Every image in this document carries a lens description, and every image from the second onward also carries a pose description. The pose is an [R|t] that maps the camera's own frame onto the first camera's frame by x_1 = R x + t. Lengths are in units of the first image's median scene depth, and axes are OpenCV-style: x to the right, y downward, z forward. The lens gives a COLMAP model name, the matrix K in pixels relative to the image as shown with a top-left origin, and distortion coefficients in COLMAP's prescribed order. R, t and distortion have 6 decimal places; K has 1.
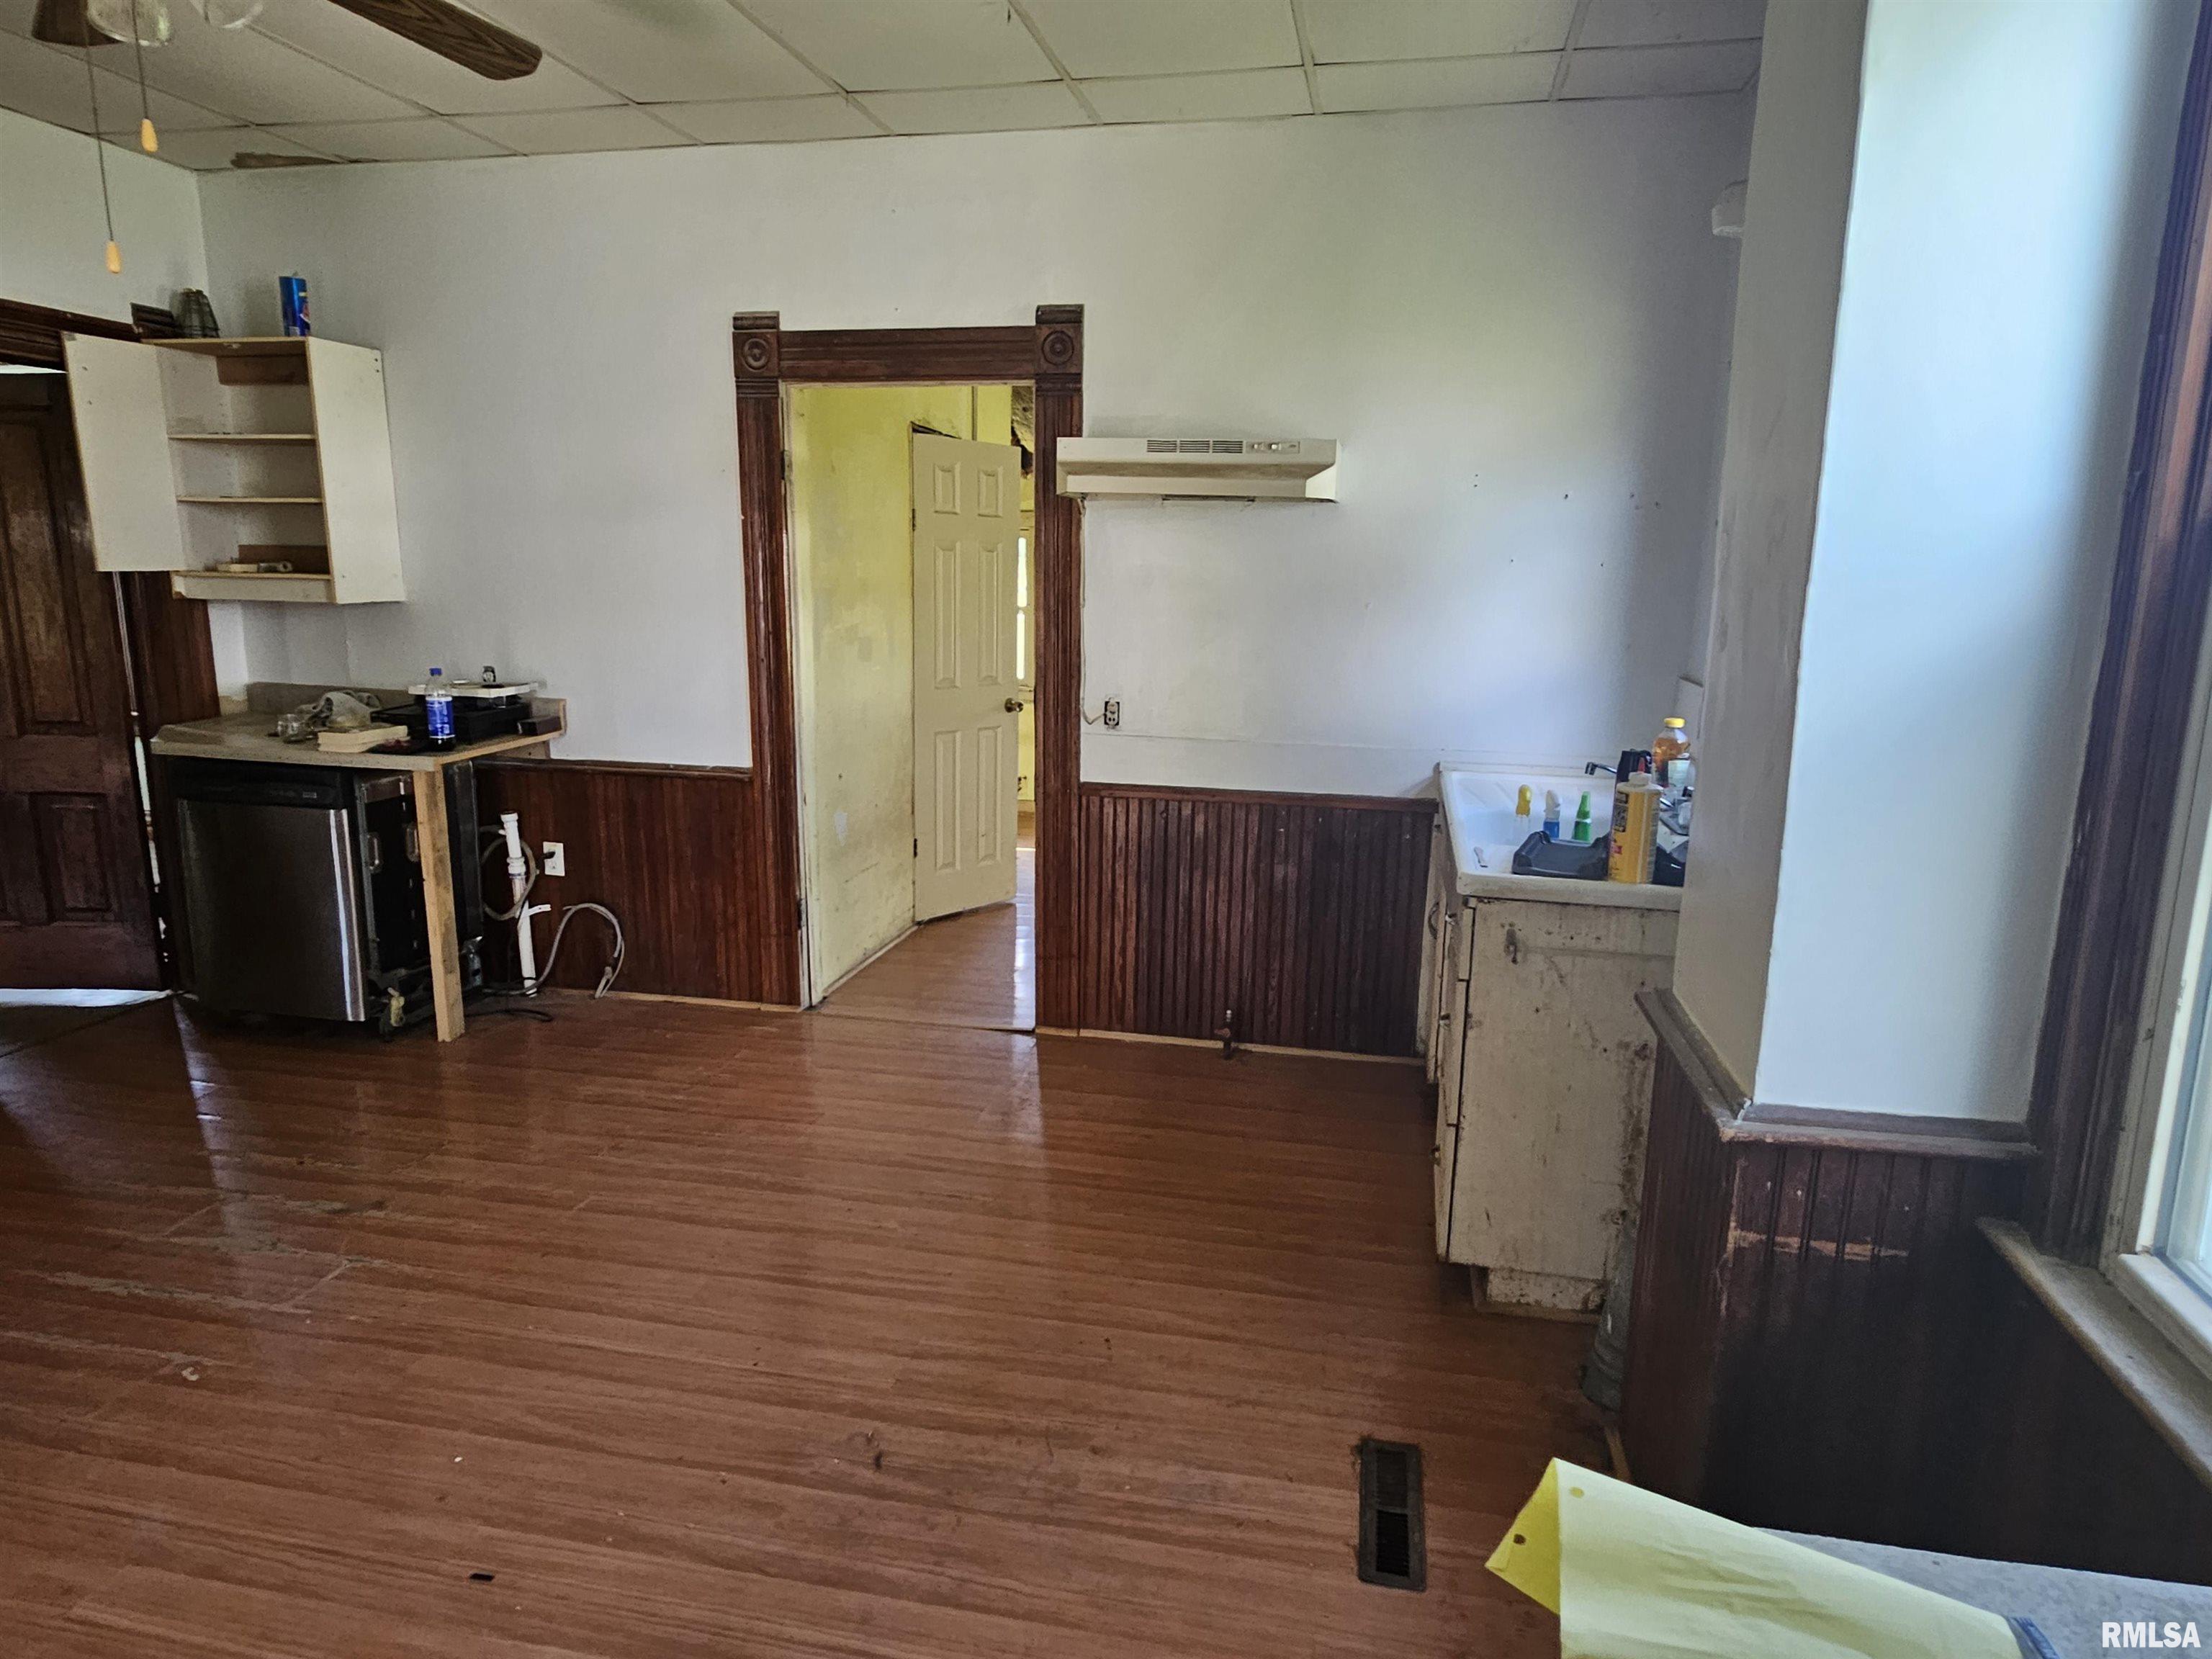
lens RADIAL K [[1344.0, 0, 1107.3], [0, 1344.0, 839.8], [0, 0, 1]] dist [-0.010329, 0.001457]
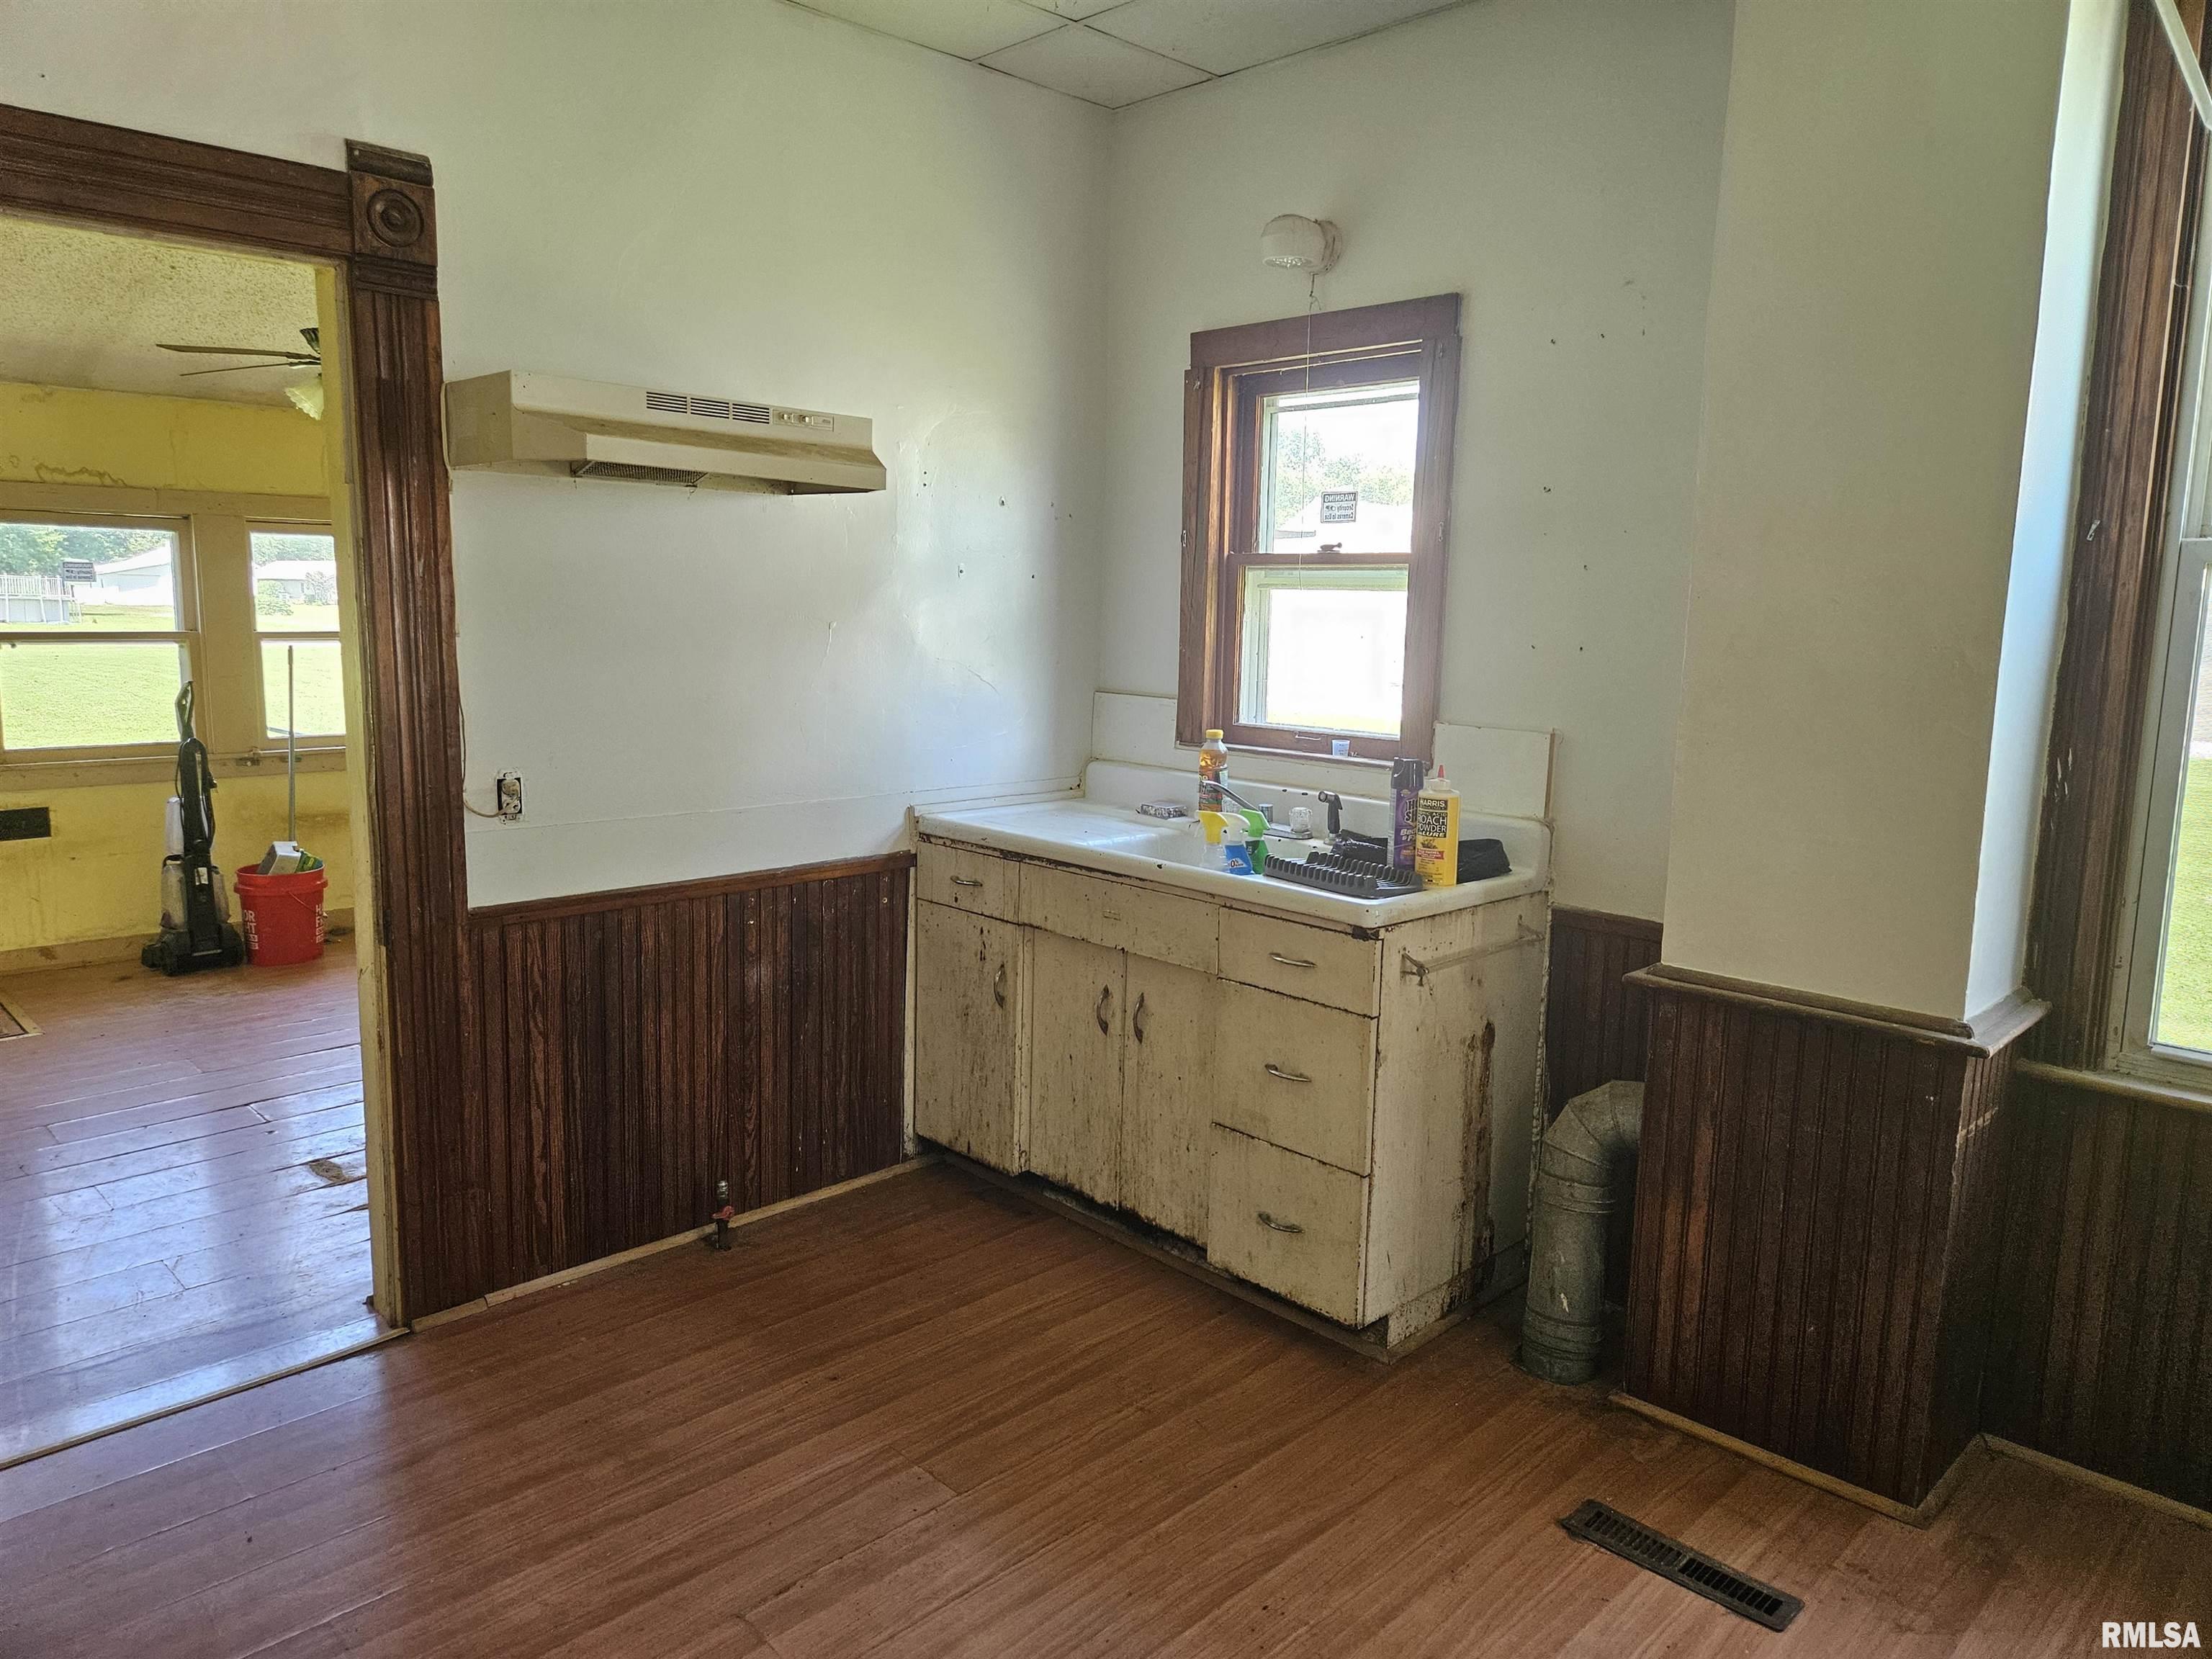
lens RADIAL K [[1492.3, 0, 1105.0], [0, 1492.3, 808.0], [0, 0, 1]] dist [0.049100, -0.012111]
pose [[0.550460, -0.122031, 0.825894, -0.462935], [0.157732, 0.986645, 0.040655, -0.076025], [-0.819826, 0.107891, 0.562357, 0.370061]]
